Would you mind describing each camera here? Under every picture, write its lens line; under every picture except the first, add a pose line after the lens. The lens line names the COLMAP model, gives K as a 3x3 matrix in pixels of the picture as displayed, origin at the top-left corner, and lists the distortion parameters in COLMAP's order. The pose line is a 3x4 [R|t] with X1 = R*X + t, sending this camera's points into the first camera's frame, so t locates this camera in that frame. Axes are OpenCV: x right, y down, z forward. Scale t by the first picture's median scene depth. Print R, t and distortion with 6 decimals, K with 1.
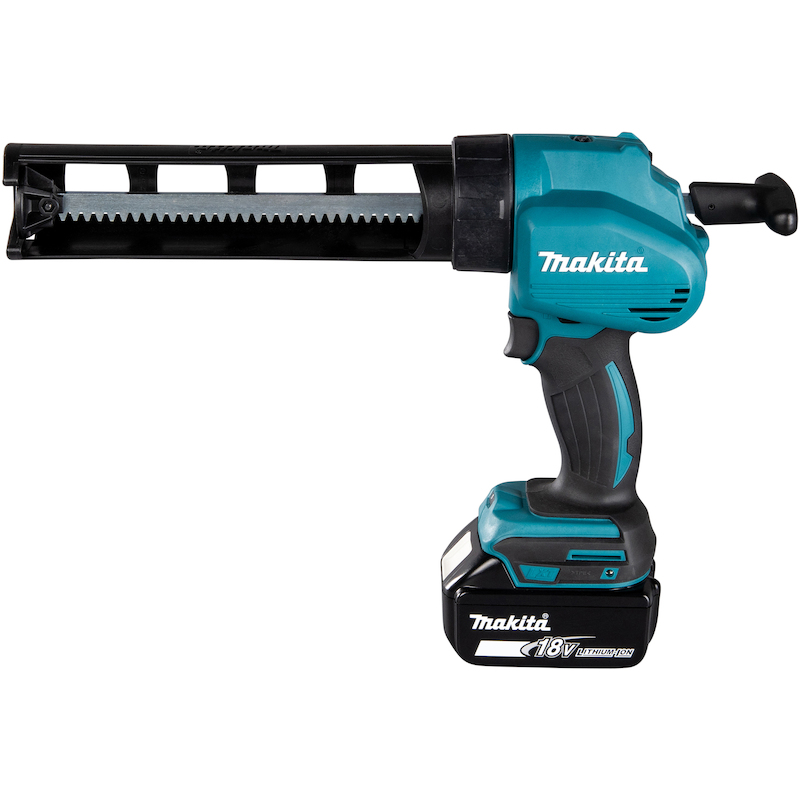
lens RADIAL K [[3515.2, 0, 400.0], [0, 3515.2, 400.0], [0, 0, 1]] dist [0.837692, -10.436948]
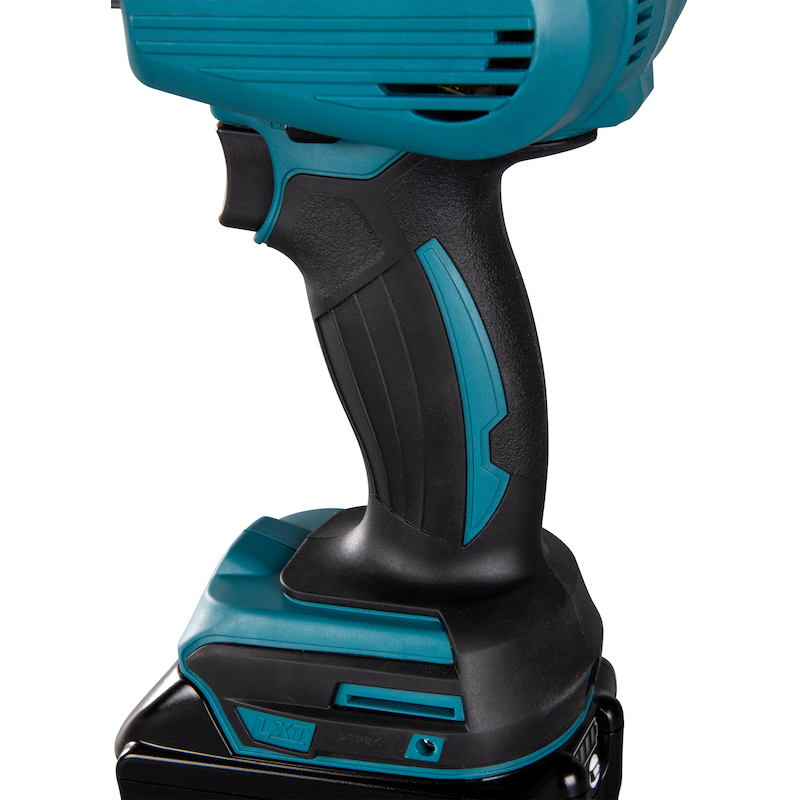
lens RADIAL K [[2154.6, 0, 400.0], [0, 2154.6, 400.0], [0, 0, 1]] dist [-0.004659, -0.245210]
pose [[0.936328, 0.052590, -0.347165, 0.142965], [-0.049807, 0.998615, 0.016943, 0.003553], [0.347575, 0.001427, 0.937651, 0.757526]]
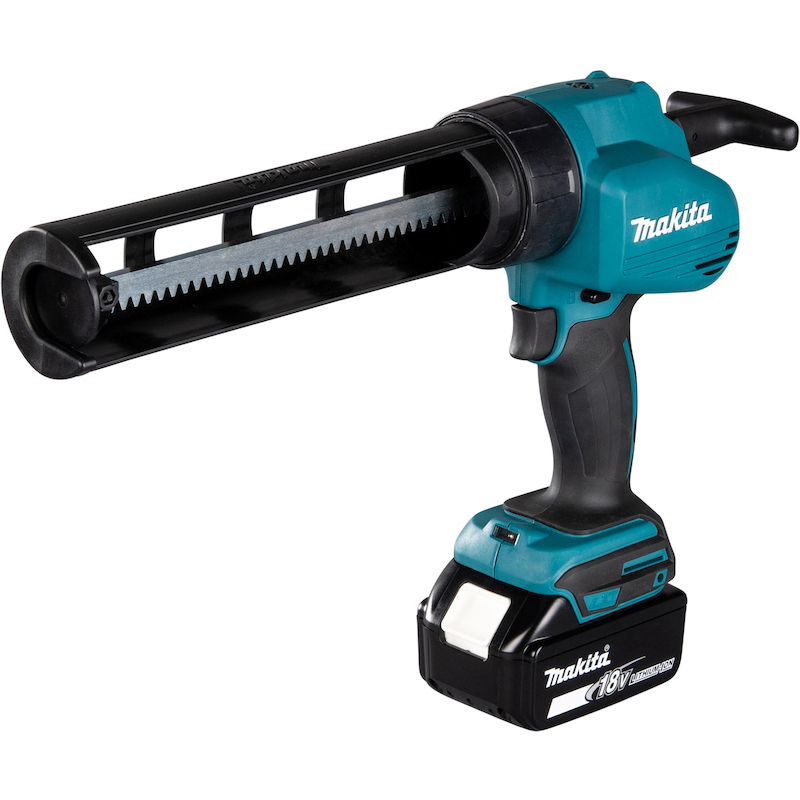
lens RADIAL K [[3515.2, 0, 400.0], [0, 3515.2, 400.0], [0, 0, 1]] dist [0.837692, -10.436948]
pose [[0.724681, -0.233097, 0.648462, -0.541164], [0.240599, 0.967415, 0.078870, -0.077442], [-0.645716, 0.098864, 0.757150, 0.376668]]
